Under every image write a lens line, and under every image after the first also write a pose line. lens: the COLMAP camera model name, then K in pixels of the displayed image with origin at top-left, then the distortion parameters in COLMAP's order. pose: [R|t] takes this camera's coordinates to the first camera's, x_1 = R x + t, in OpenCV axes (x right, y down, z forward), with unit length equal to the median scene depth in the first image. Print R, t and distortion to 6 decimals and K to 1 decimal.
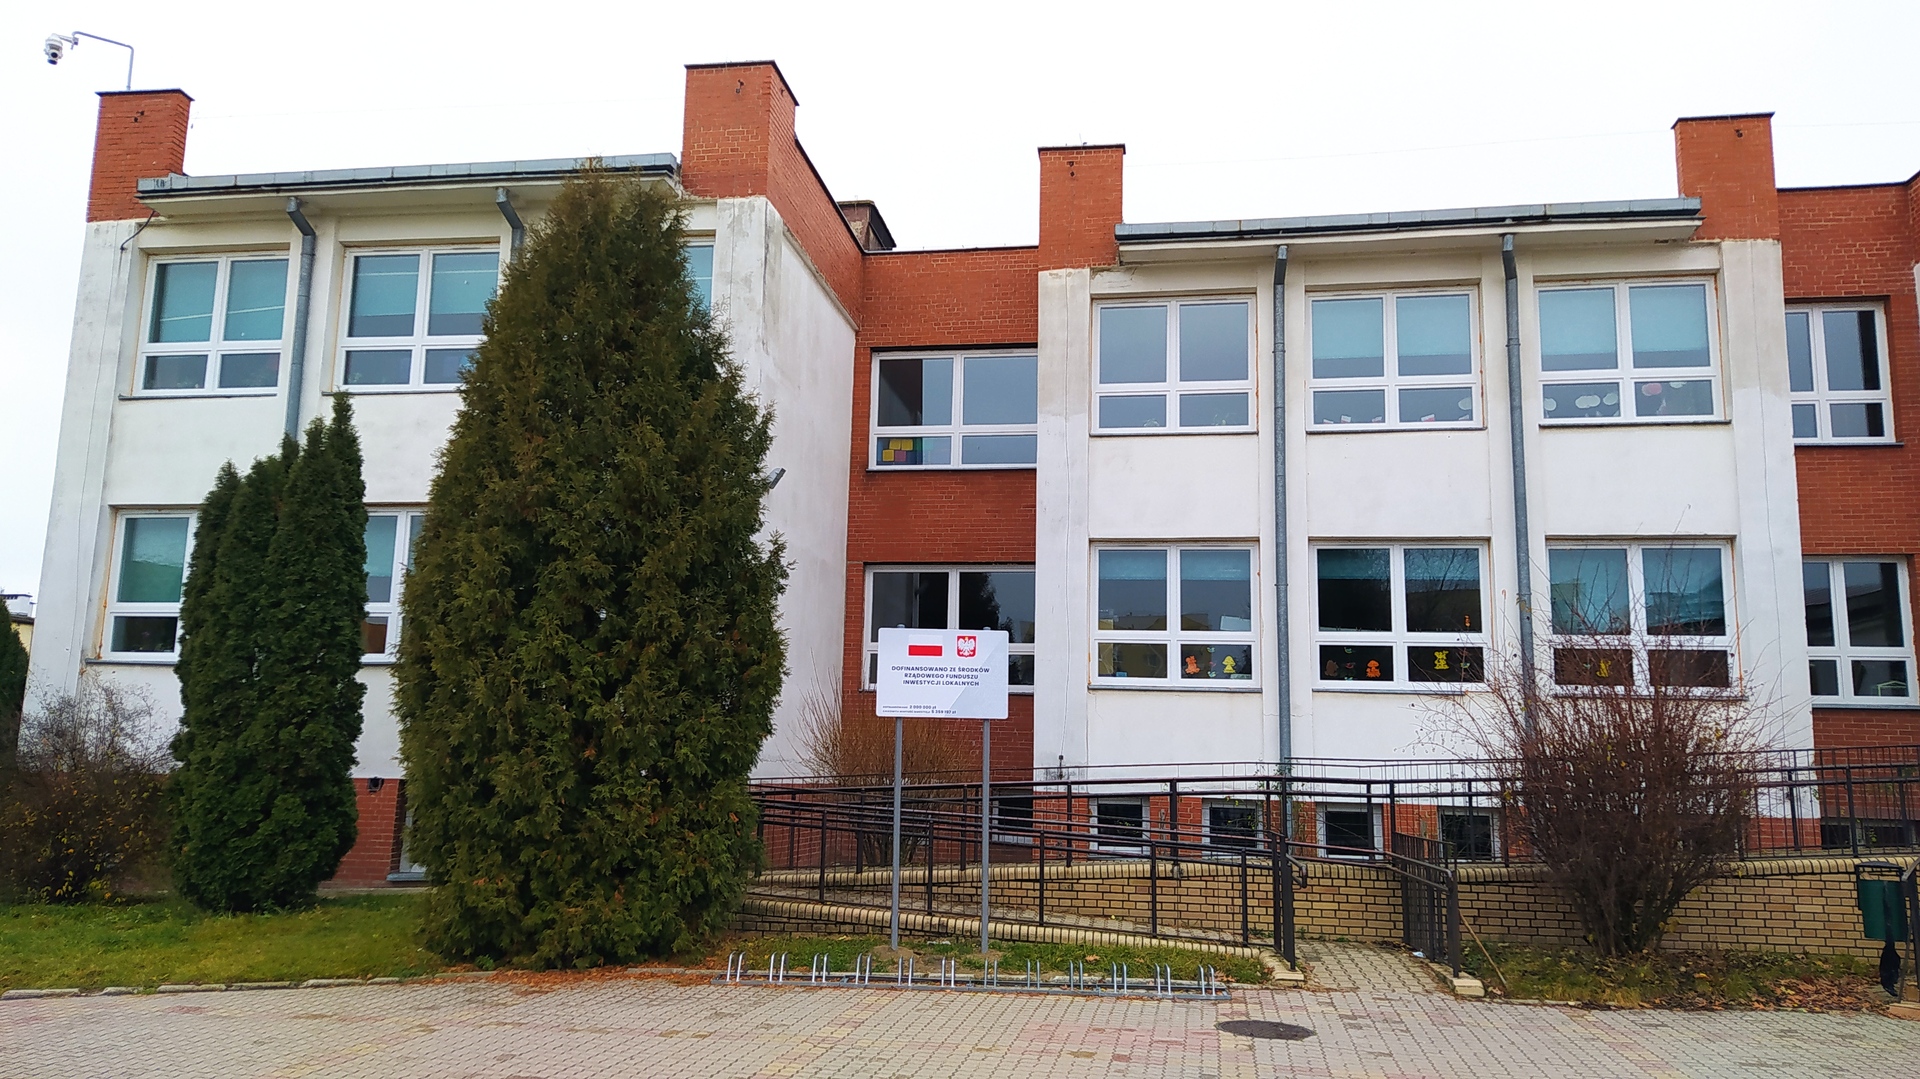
lens RADIAL K [[1421.7, 0, 954.0], [0, 1421.7, 537.2], [0, 0, 1]] dist [0.095374, -0.143043]
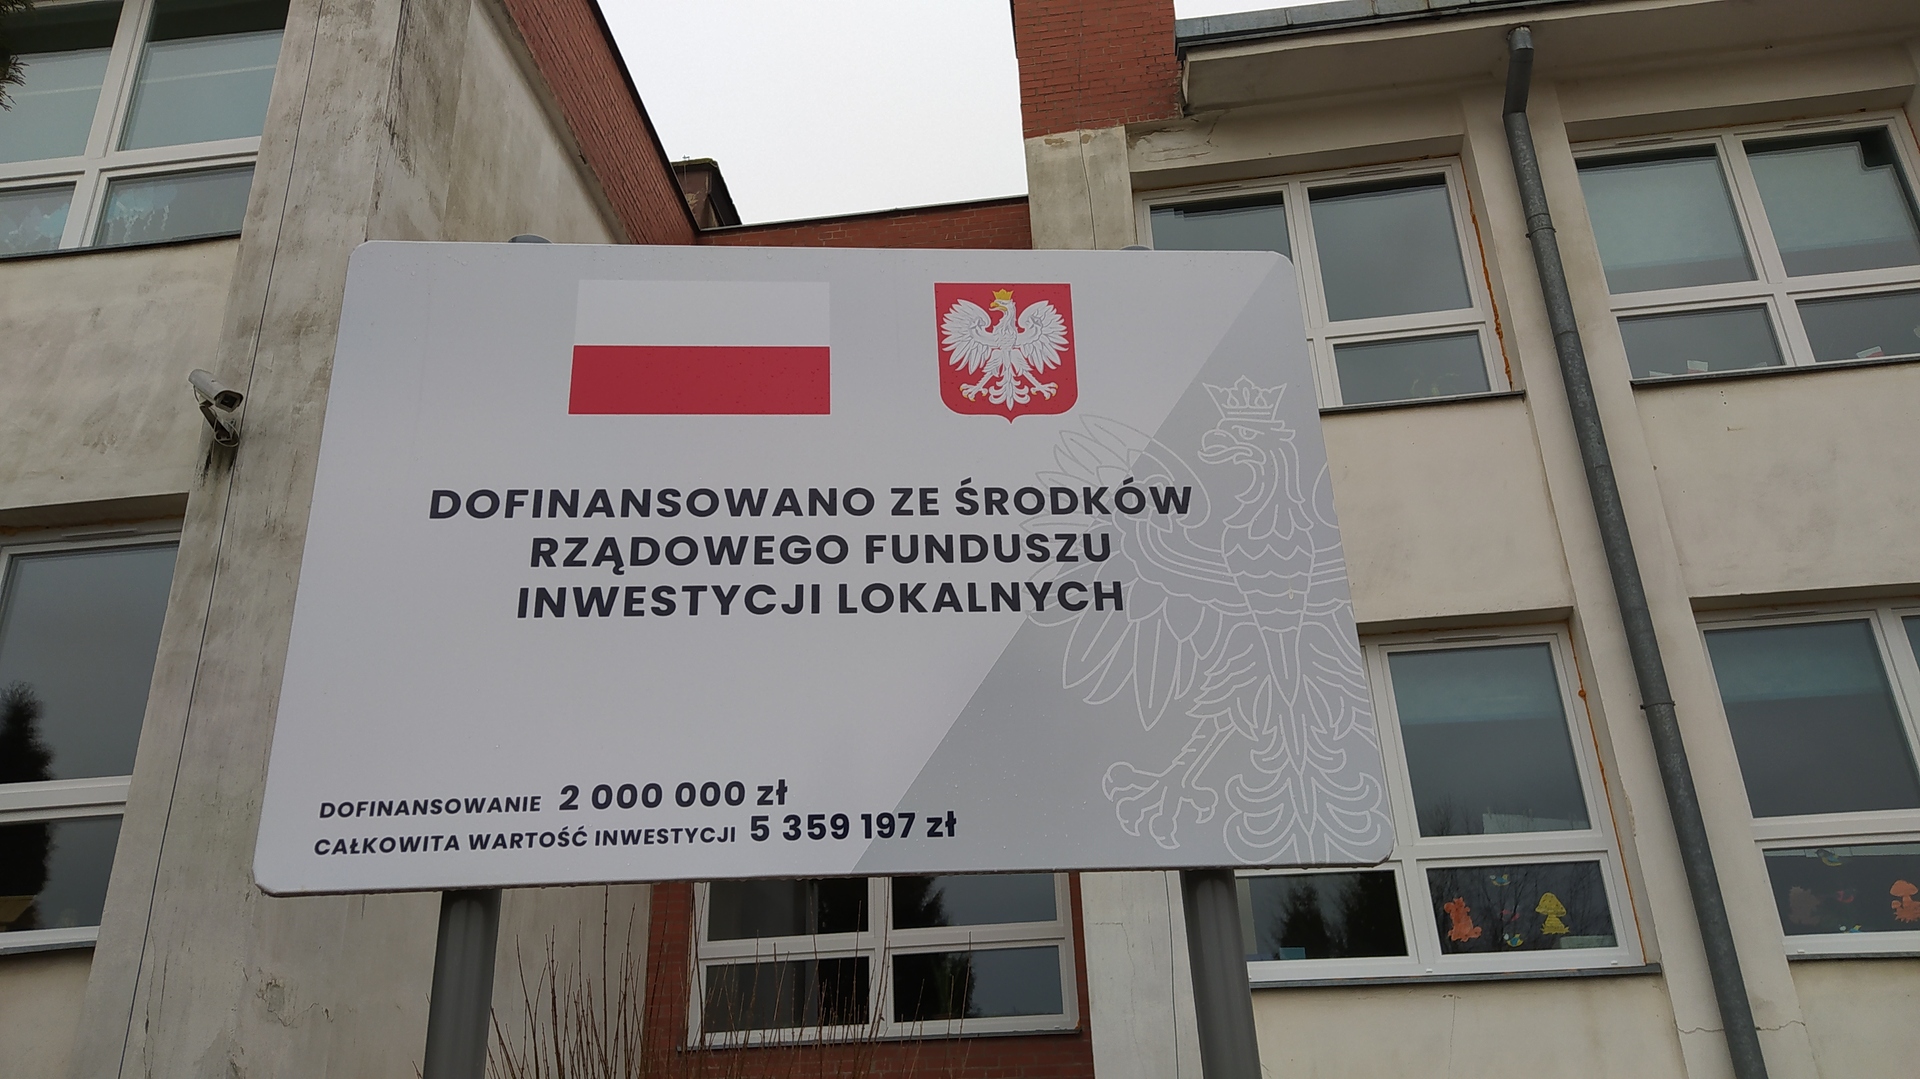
lens RADIAL K [[1421.7, 0, 954.0], [0, 1421.7, 537.2], [0, 0, 1]] dist [0.095374, -0.143043]
pose [[0.997281, -0.031408, 0.066669, -0.003928], [0.047957, 0.963472, -0.263481, 0.086235], [-0.055958, 0.265961, 0.962358, 0.580315]]
